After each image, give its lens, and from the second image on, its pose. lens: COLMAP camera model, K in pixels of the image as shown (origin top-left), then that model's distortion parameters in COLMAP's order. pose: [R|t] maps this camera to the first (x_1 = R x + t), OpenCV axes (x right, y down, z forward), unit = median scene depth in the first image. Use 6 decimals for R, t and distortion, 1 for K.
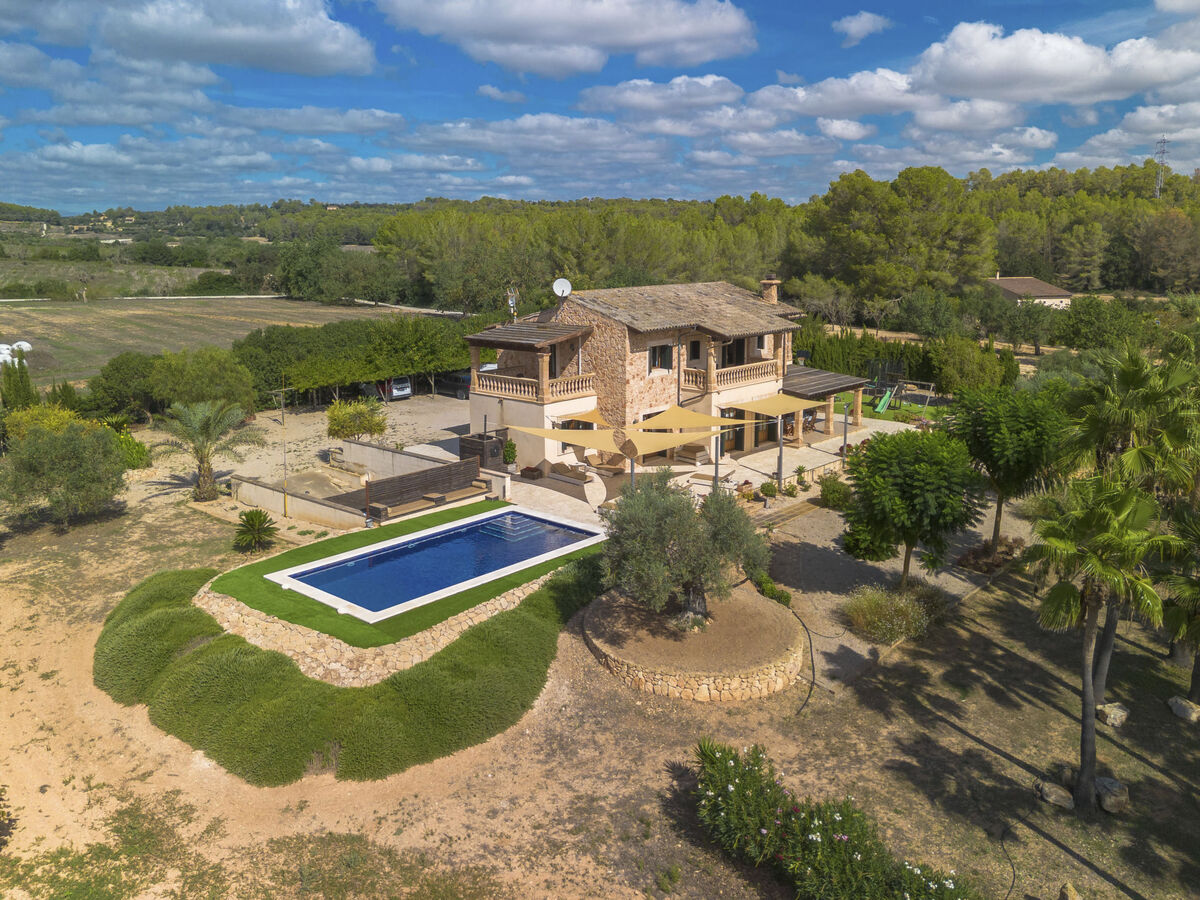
lens RADIAL K [[962.2, 0, 604.0], [0, 962.2, 409.8], [0, 0, 1]] dist [-0.009170, -0.005601]
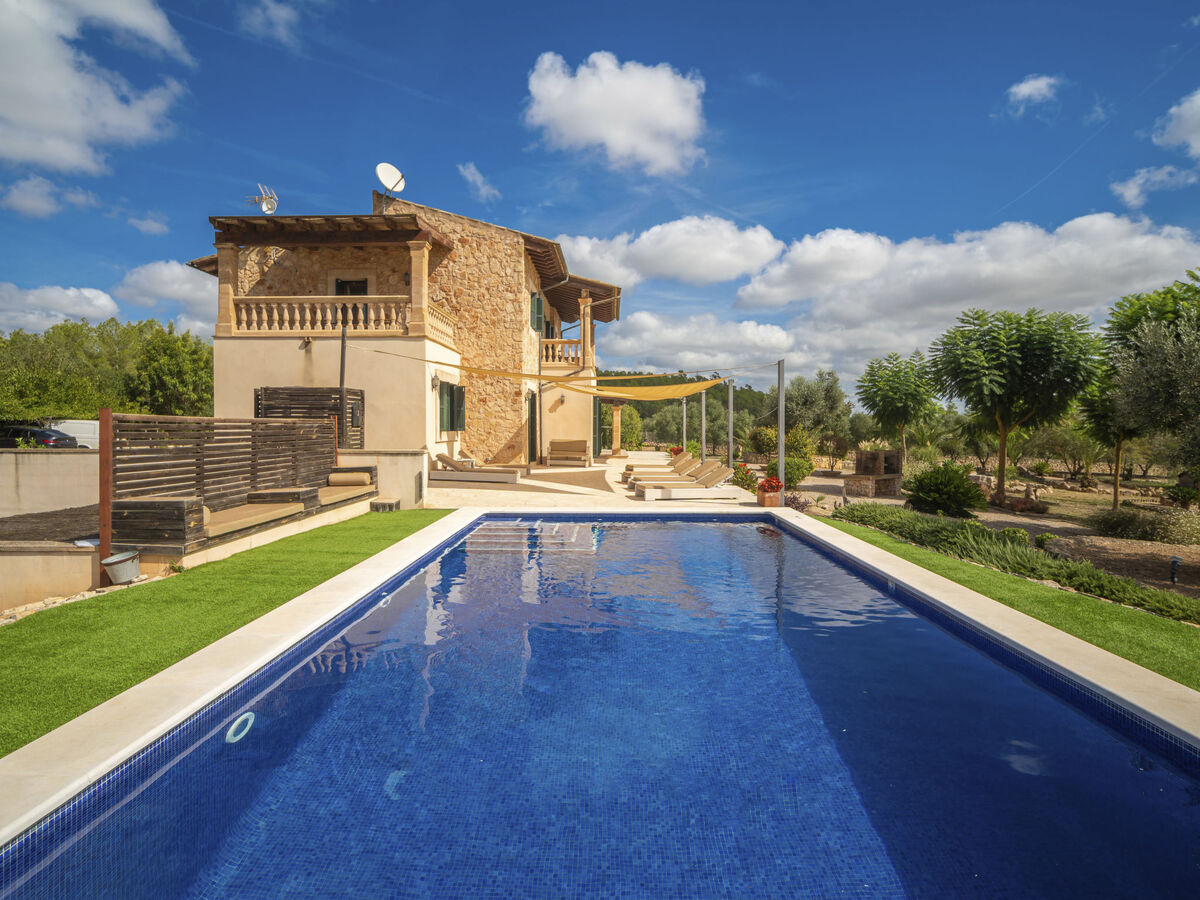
lens RADIAL K [[658.2, 0, 596.1], [0, 658.2, 441.3], [0, 0, 1]] dist [-0.013711, 0.000280]
pose [[0.754769, -0.006969, 0.655954, -0.237608], [0.109858, 0.987165, -0.115919, 0.106717], [-0.646727, 0.159553, 0.745847, 0.703462]]
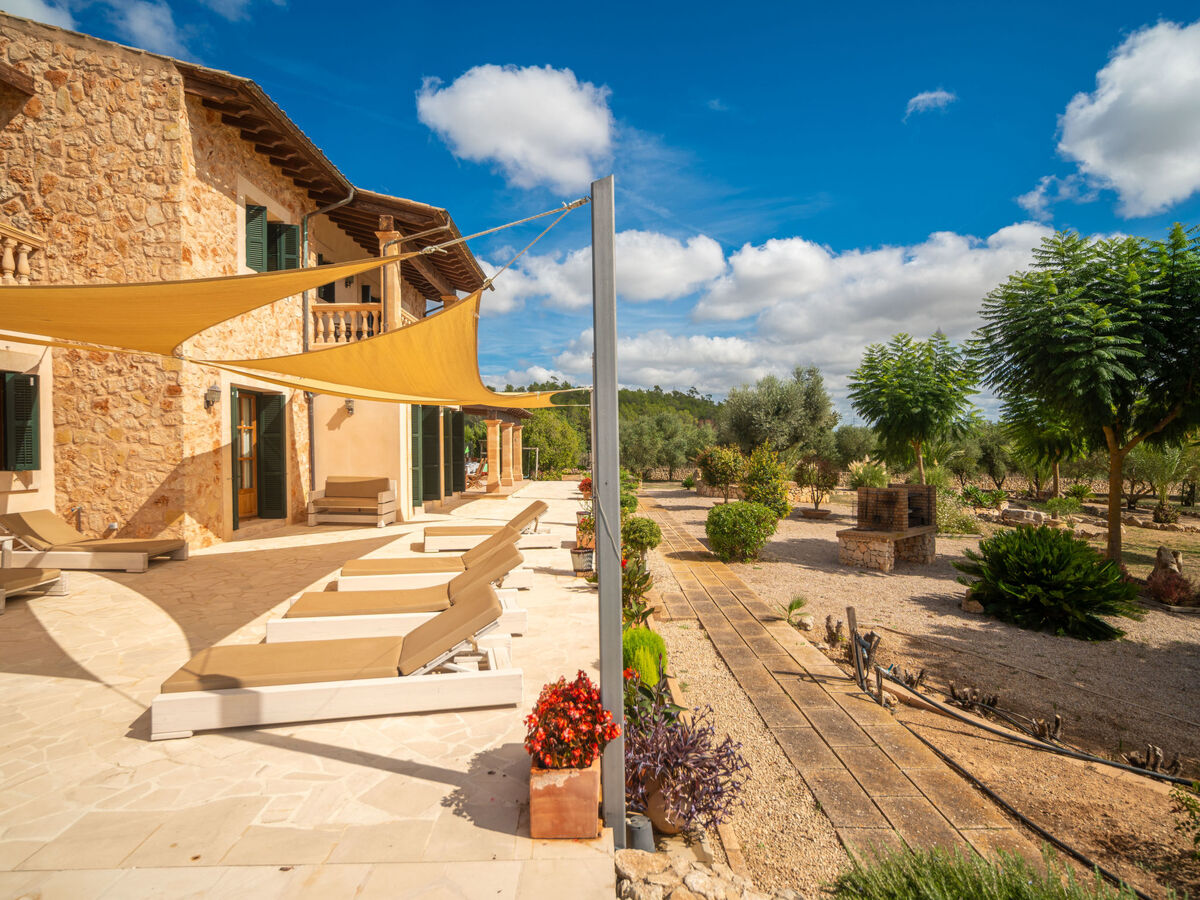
lens RADIAL K [[665.1, 0, 598.2], [0, 665.1, 444.8], [0, 0, 1]] dist [-0.014300, 0.011863]
pose [[0.733823, -0.003645, 0.679331, -0.024570], [0.128979, 0.982545, -0.134053, 0.081268], [-0.666985, 0.185991, 0.721484, 0.821671]]
